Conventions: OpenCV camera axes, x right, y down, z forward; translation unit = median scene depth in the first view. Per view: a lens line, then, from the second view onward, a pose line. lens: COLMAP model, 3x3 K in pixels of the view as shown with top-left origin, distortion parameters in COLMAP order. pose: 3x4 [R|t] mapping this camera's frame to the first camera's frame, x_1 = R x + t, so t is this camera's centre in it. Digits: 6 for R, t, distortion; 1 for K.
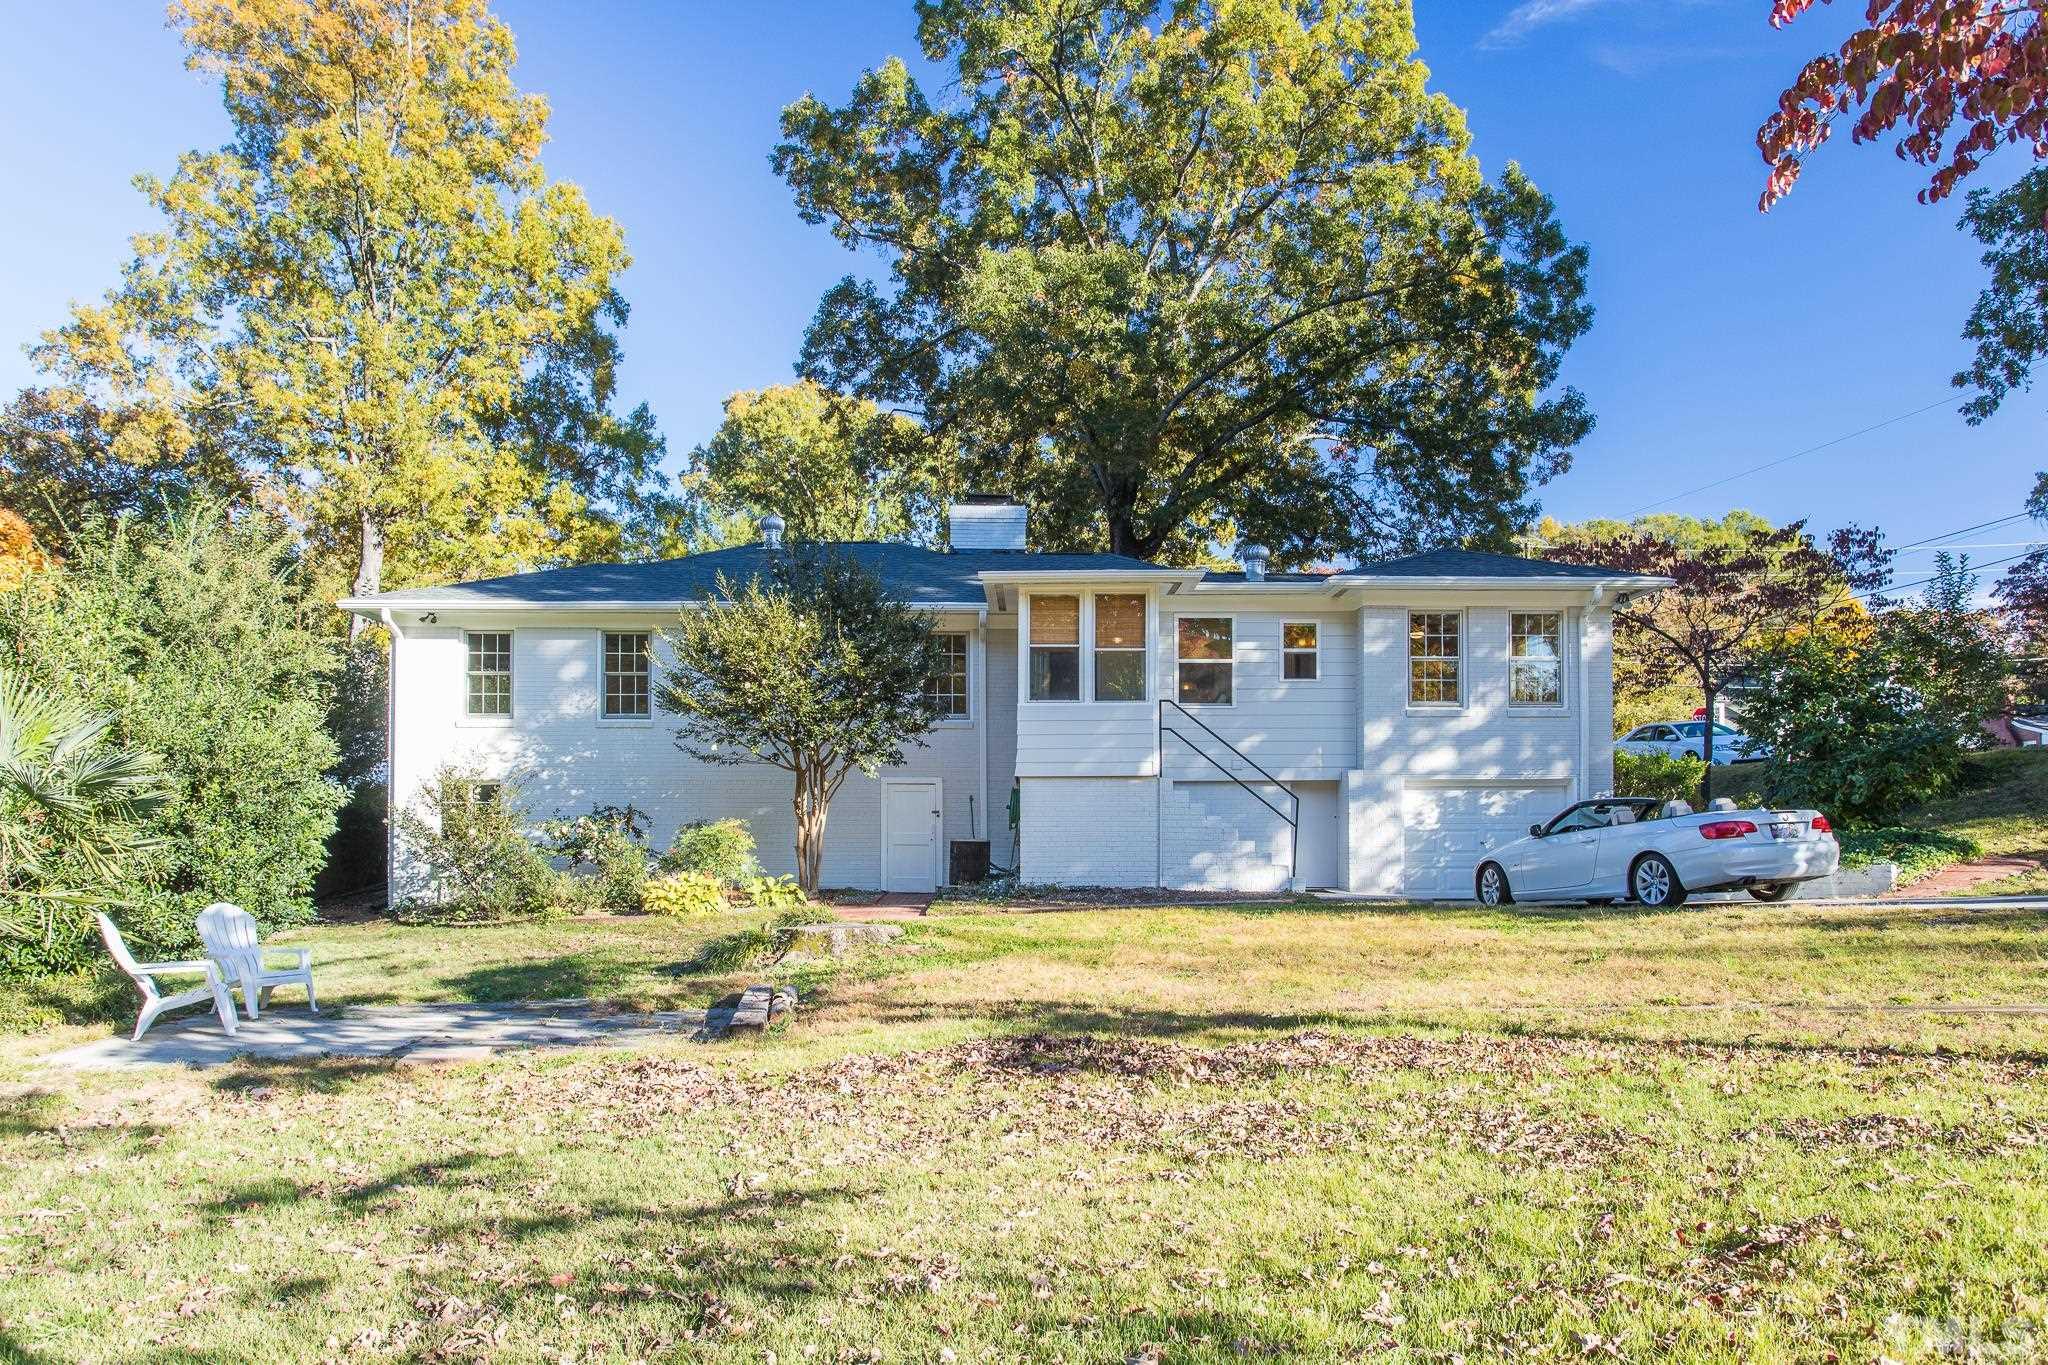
lens RADIAL K [[1358.3, 0, 1022.9], [0, 1358.3, 672.1], [0, 0, 1]] dist [-0.002467, 0.008952]
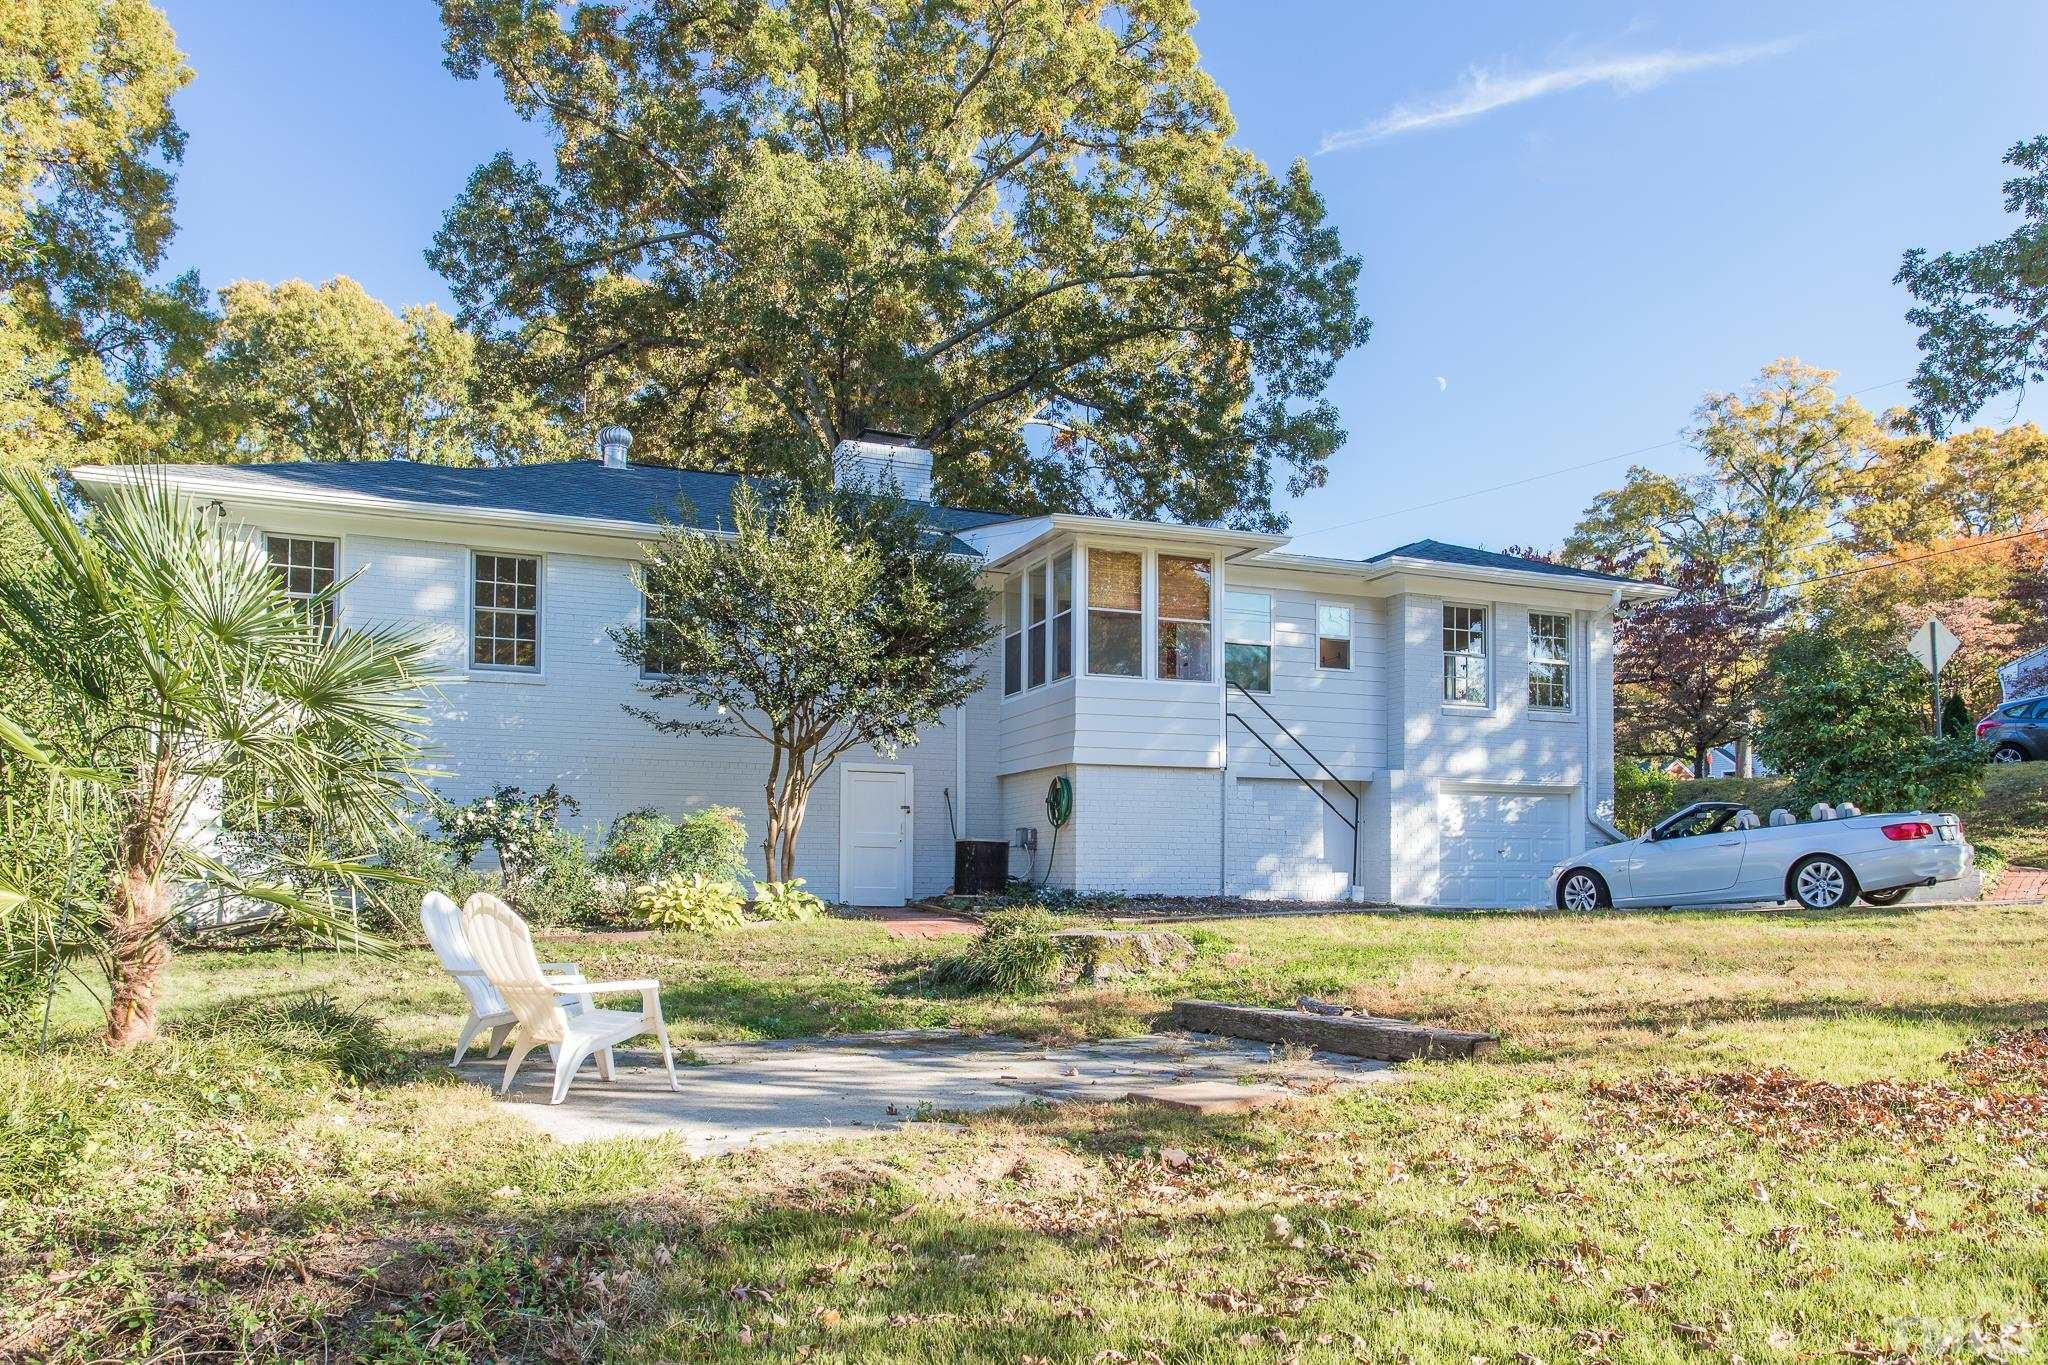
lens RADIAL K [[1483.8, 0, 1024.8], [0, 1483.8, 697.9], [0, 0, 1]] dist [0.002840, 0.003248]
pose [[0.927994, 0.050676, 0.369133, -0.325056], [-0.052951, 0.998589, -0.003972, 0.036916], [-0.368814, -0.015860, 0.929368, 0.144655]]
